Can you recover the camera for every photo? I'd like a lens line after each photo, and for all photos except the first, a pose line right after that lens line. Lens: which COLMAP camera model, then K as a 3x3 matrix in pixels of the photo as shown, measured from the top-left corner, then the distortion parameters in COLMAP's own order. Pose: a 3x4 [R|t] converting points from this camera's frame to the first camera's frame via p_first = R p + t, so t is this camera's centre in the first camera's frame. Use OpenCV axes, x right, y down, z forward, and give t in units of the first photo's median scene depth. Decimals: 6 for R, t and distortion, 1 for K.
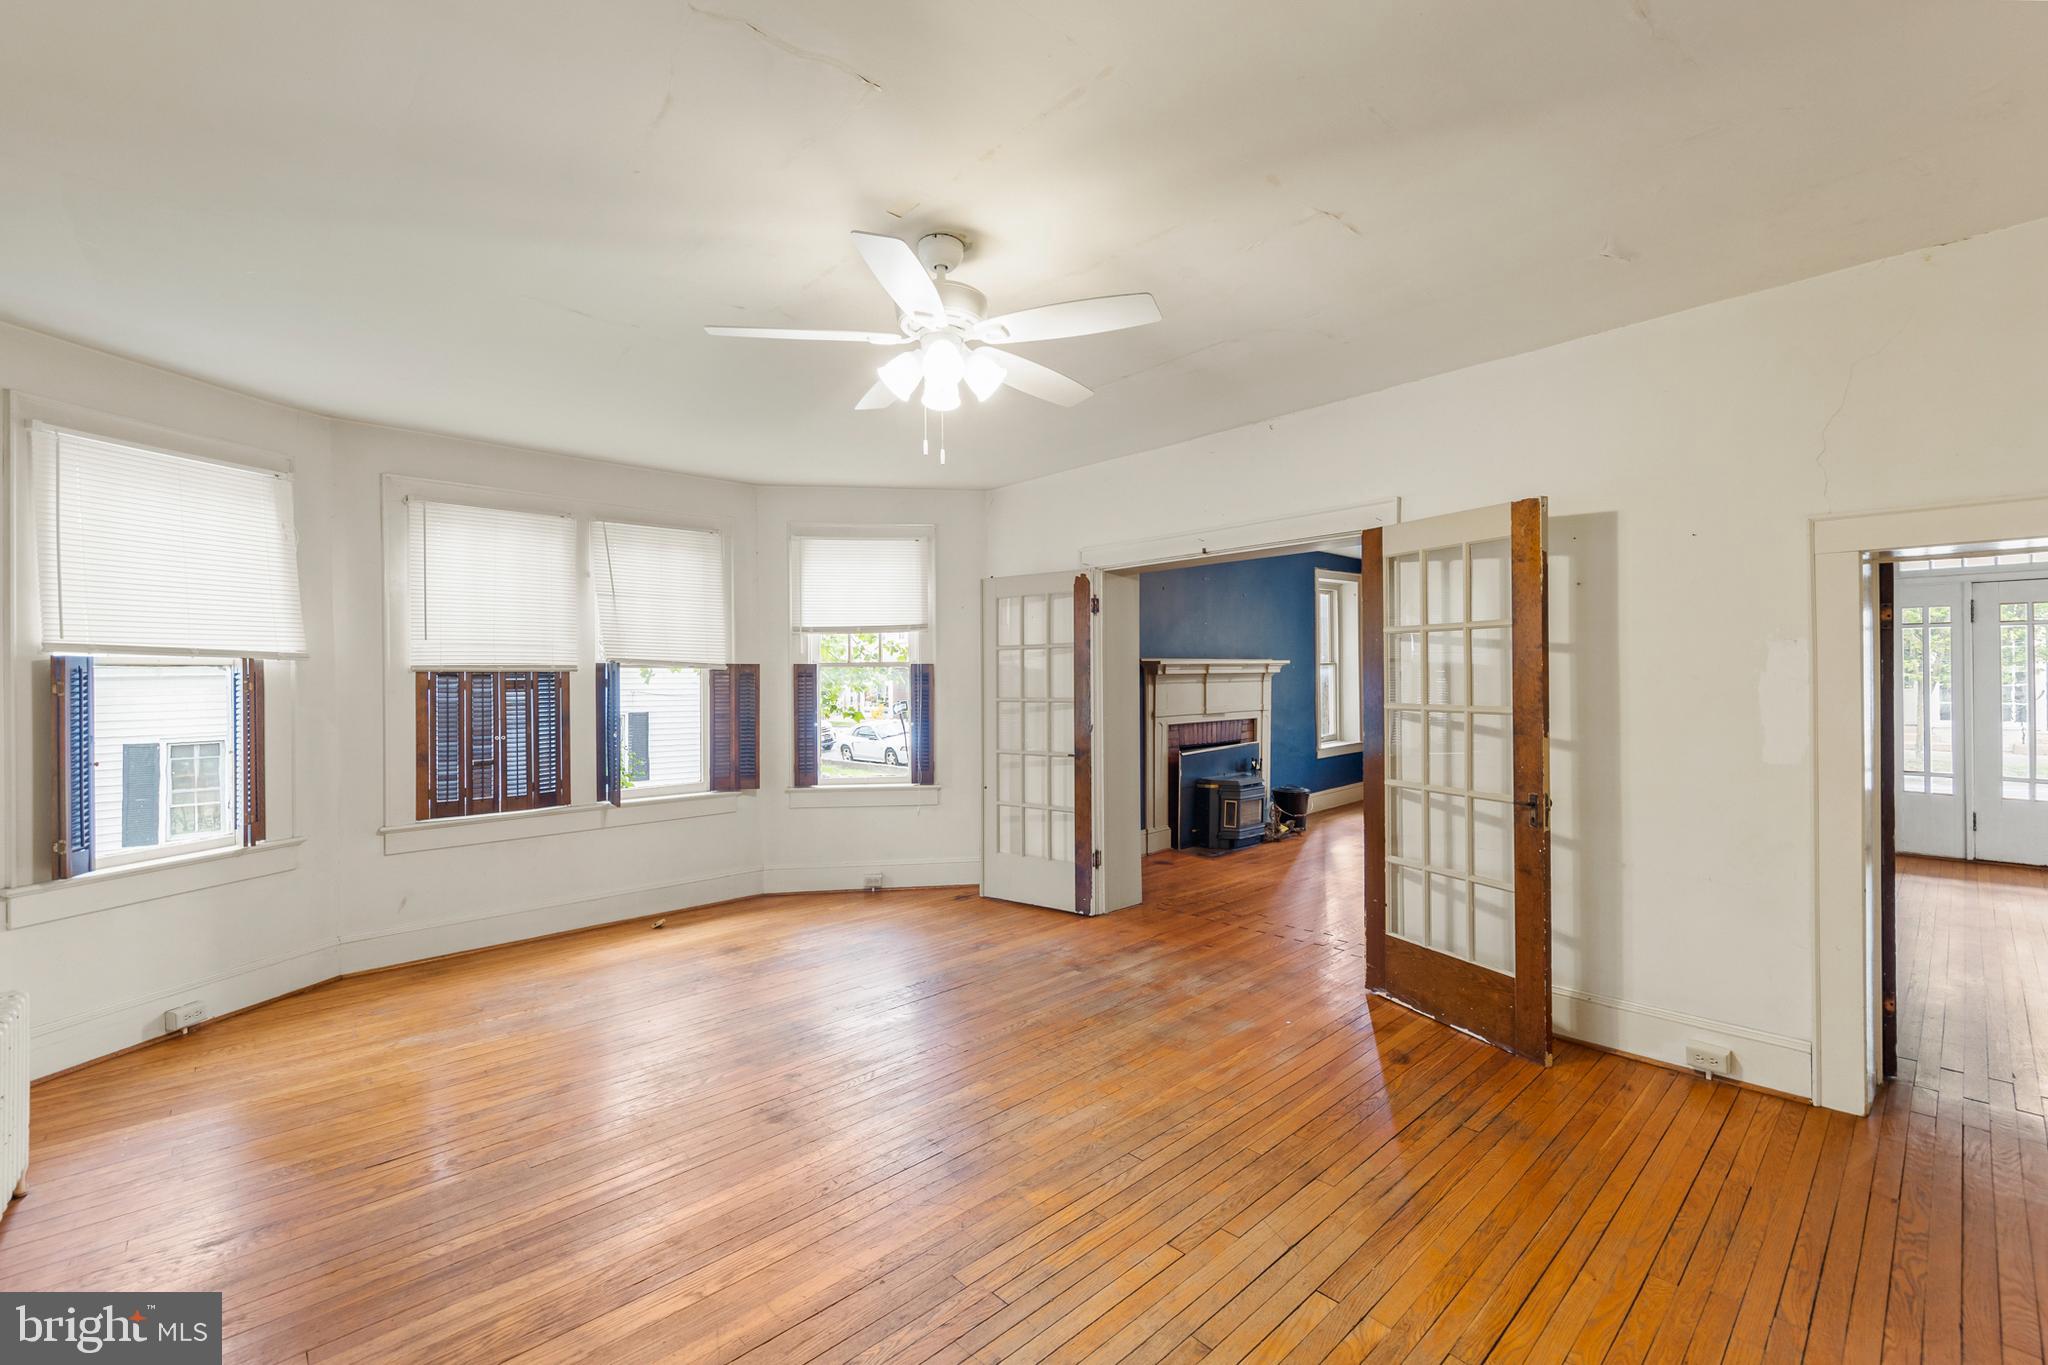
lens RADIAL K [[869.4, 0, 1032.4], [0, 869.4, 679.1], [0, 0, 1]] dist [0.008141, 0.000051]
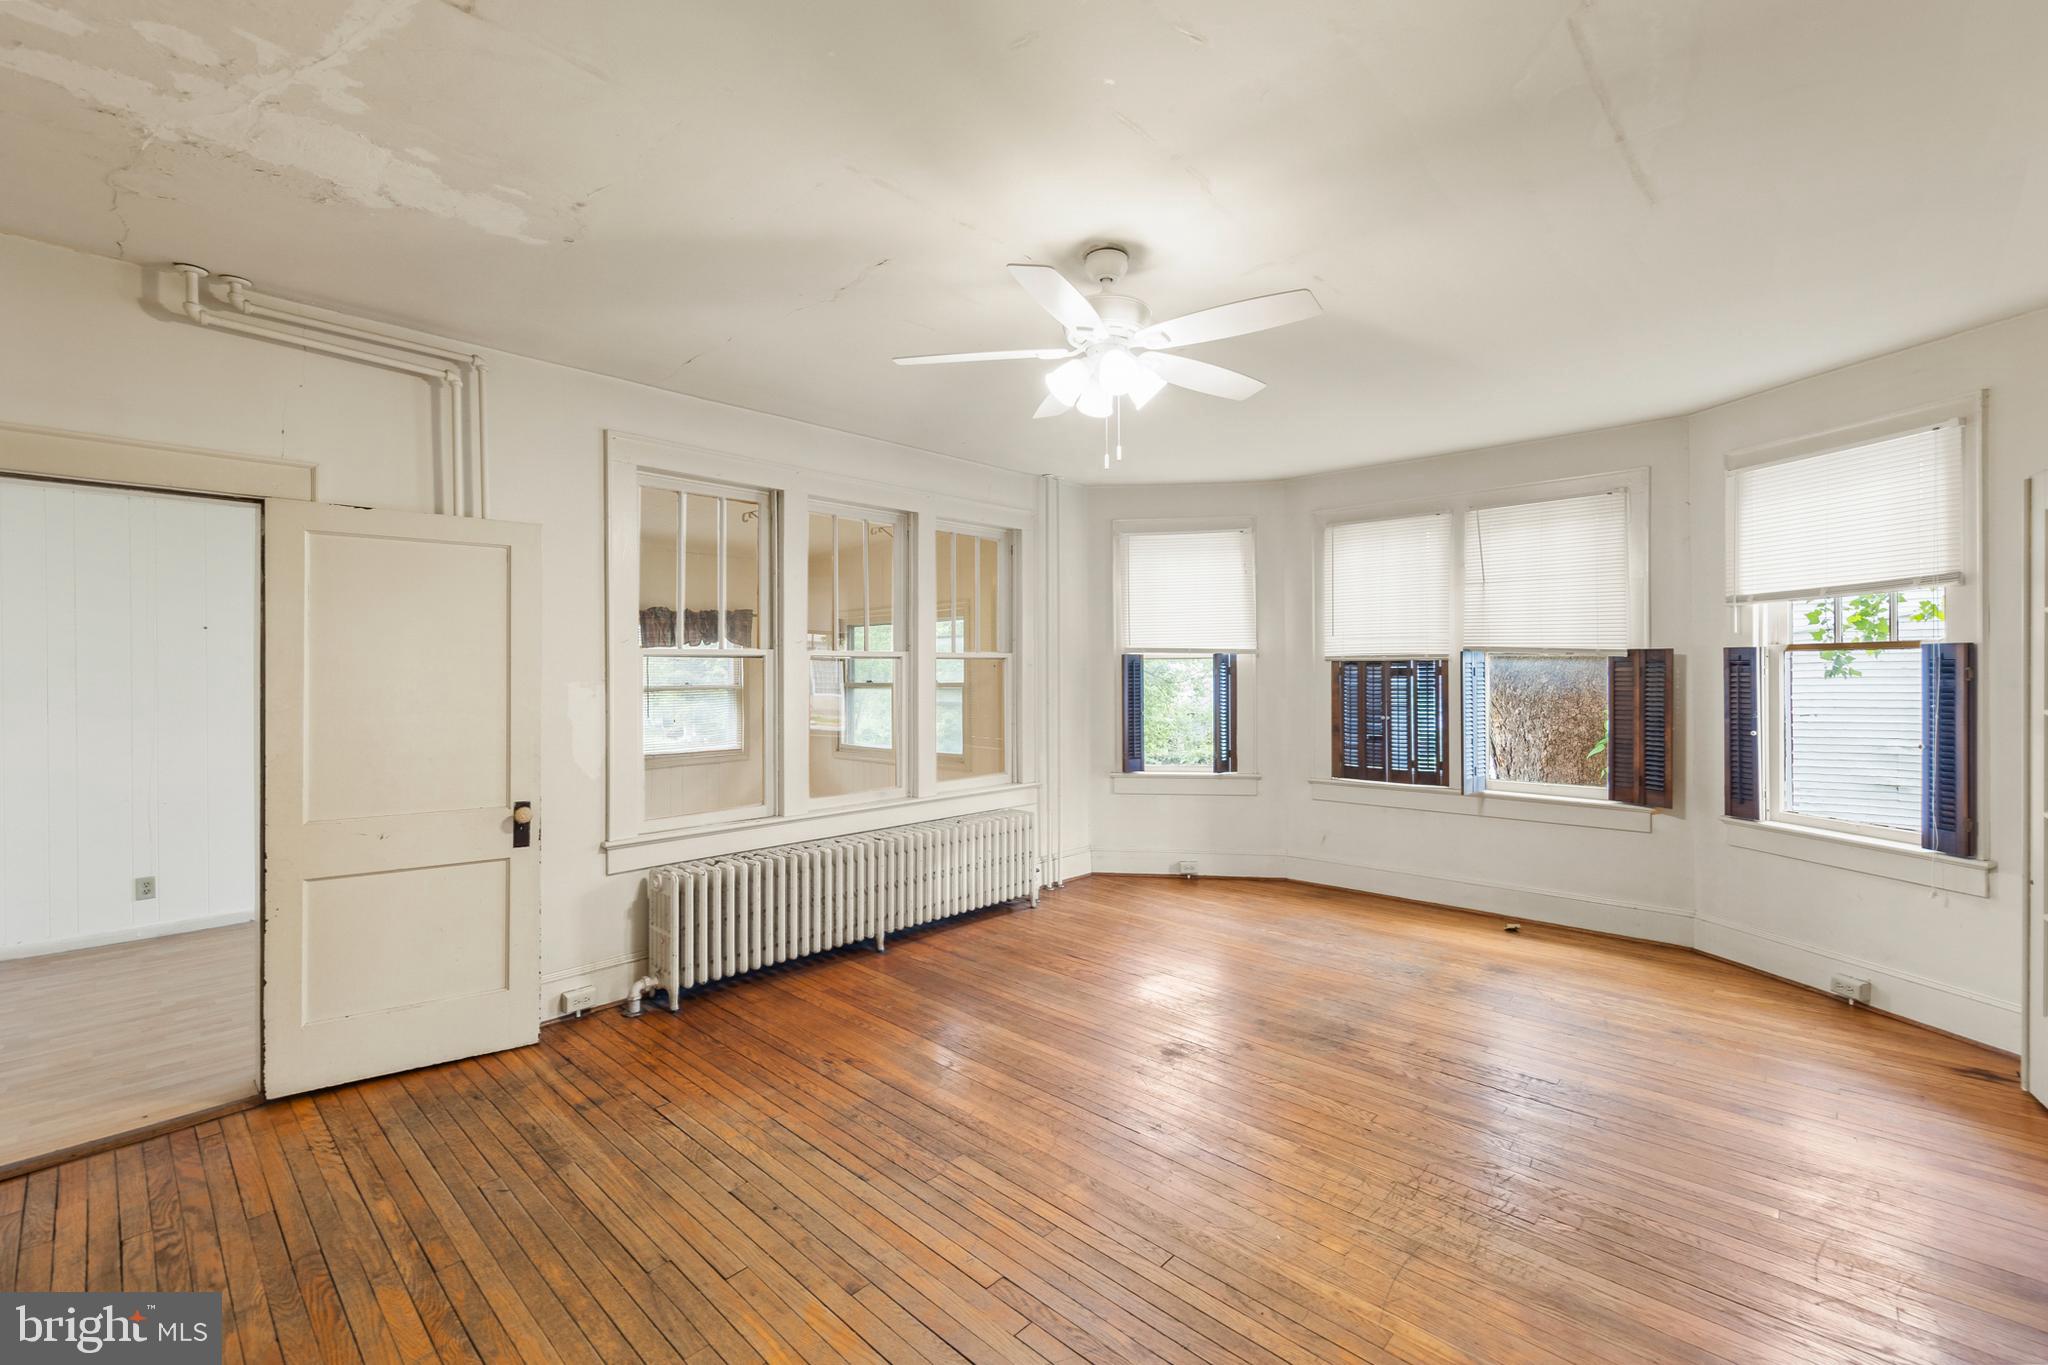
lens RADIAL K [[869.4, 0, 1036.6], [0, 869.4, 676.9], [0, 0, 1]] dist [0.008141, 0.000051]
pose [[0.065441, 0.017326, -0.997706, 0.492284], [0.002494, 0.999843, 0.017527, -0.008219], [0.997853, -0.003636, 0.065388, 0.442020]]
